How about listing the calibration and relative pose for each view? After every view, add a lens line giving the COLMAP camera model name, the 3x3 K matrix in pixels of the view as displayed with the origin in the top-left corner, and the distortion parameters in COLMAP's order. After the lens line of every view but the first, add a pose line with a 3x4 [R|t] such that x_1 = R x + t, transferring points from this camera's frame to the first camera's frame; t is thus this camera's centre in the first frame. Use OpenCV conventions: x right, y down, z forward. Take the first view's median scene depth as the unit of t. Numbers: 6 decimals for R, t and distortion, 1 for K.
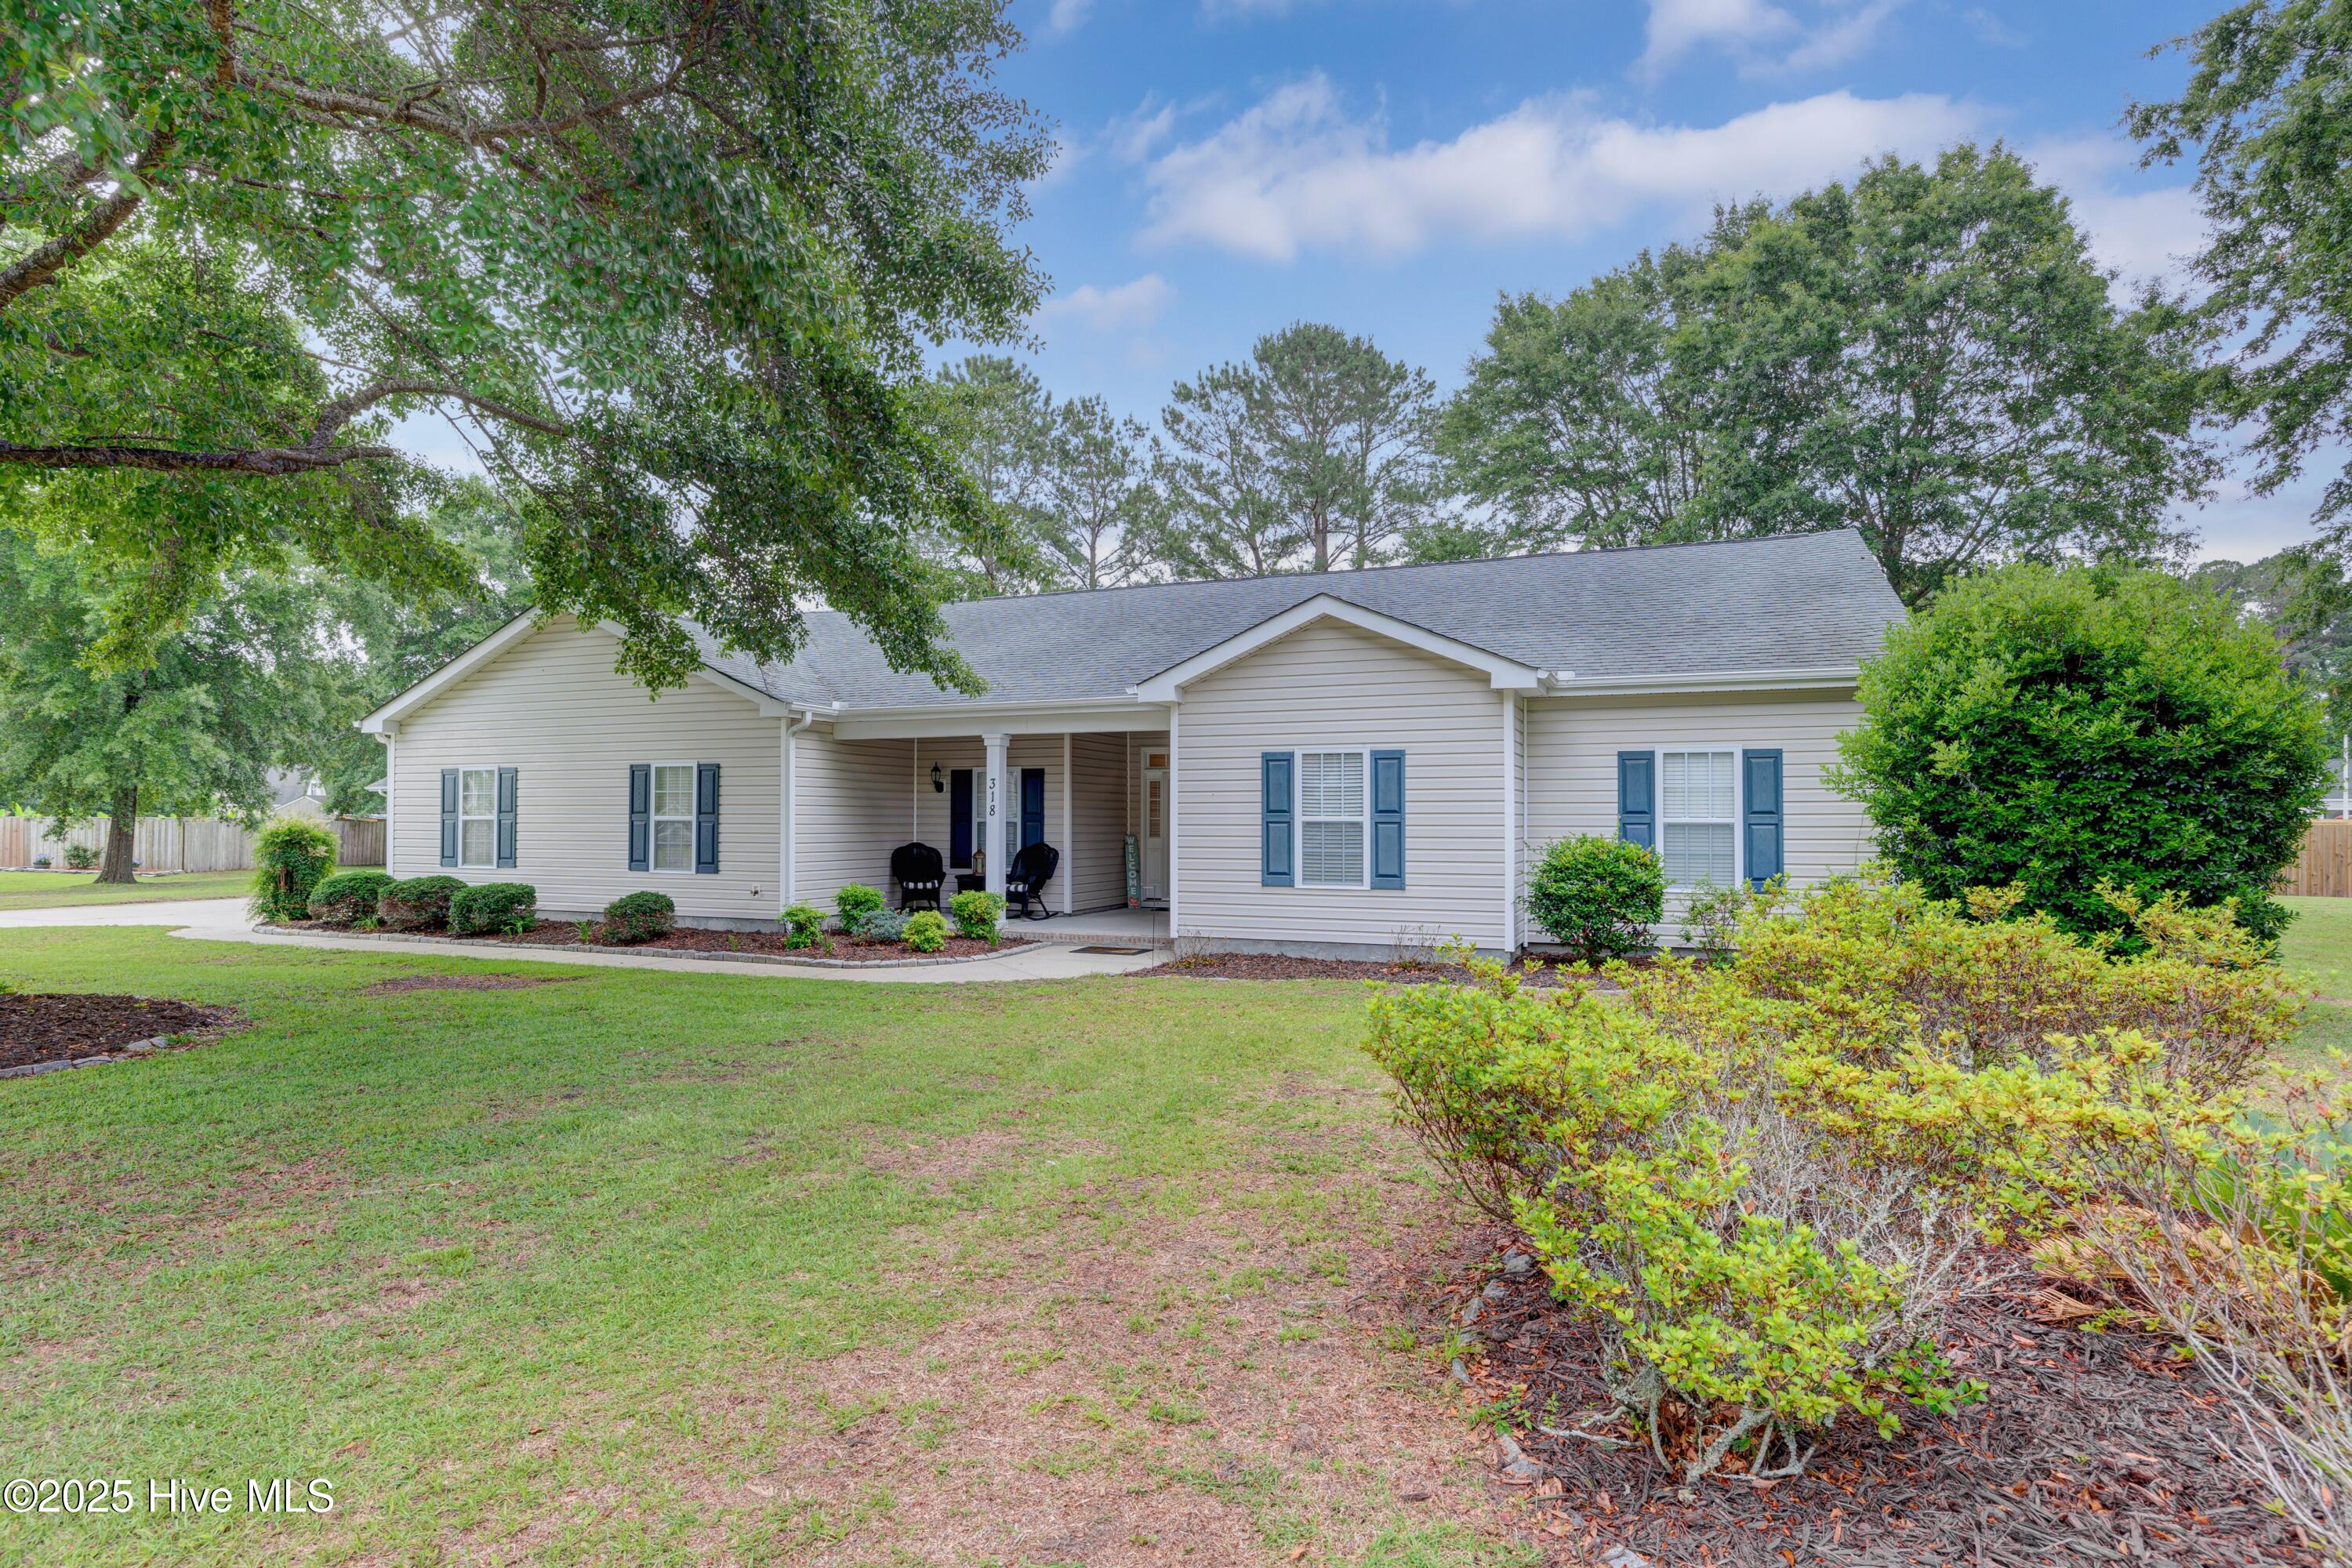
lens RADIAL K [[1237.5, 0, 1173.2], [0, 1237.5, 788.4], [0, 0, 1]] dist [-0.005284, -0.000329]
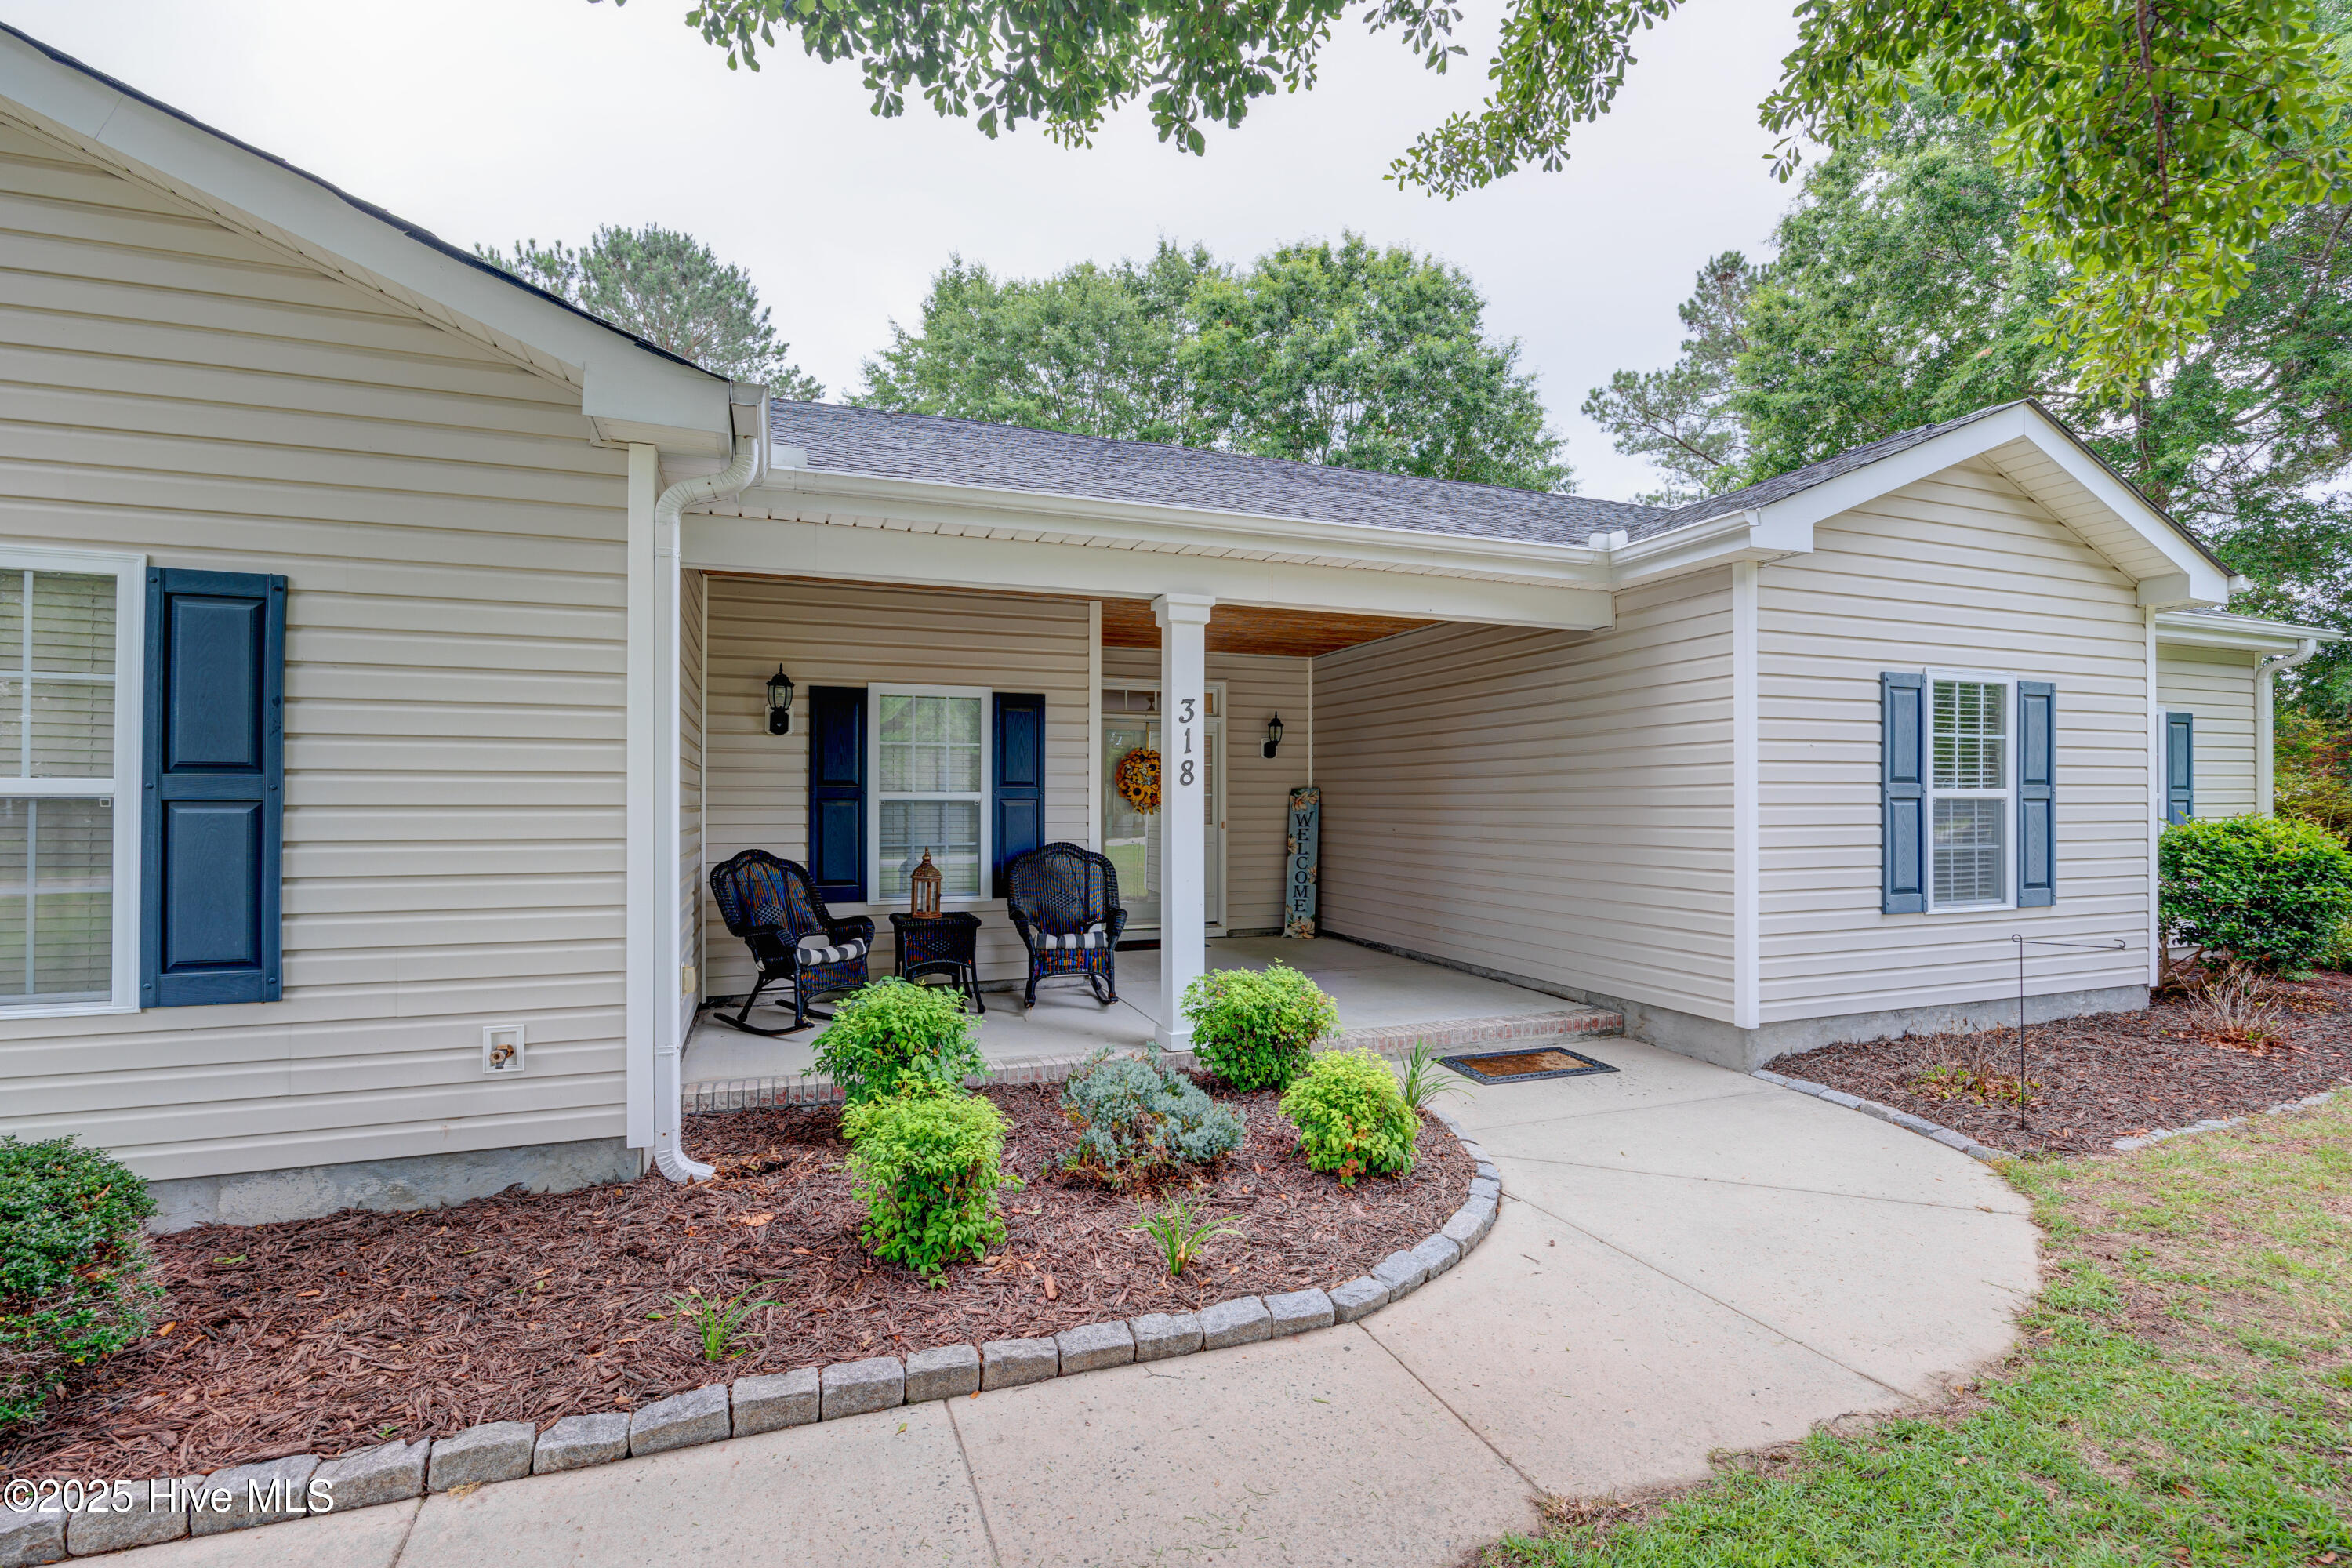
lens RADIAL K [[1011.3, 0, 1172.5], [0, 1011.3, 793.2], [0, 0, 1]] dist [-0.002147, -0.000177]
pose [[0.728597, 0.003219, 0.684935, -0.375909], [-0.016080, 0.999794, 0.012407, 0.019724], [-0.684753, -0.020053, 0.728499, 0.717782]]
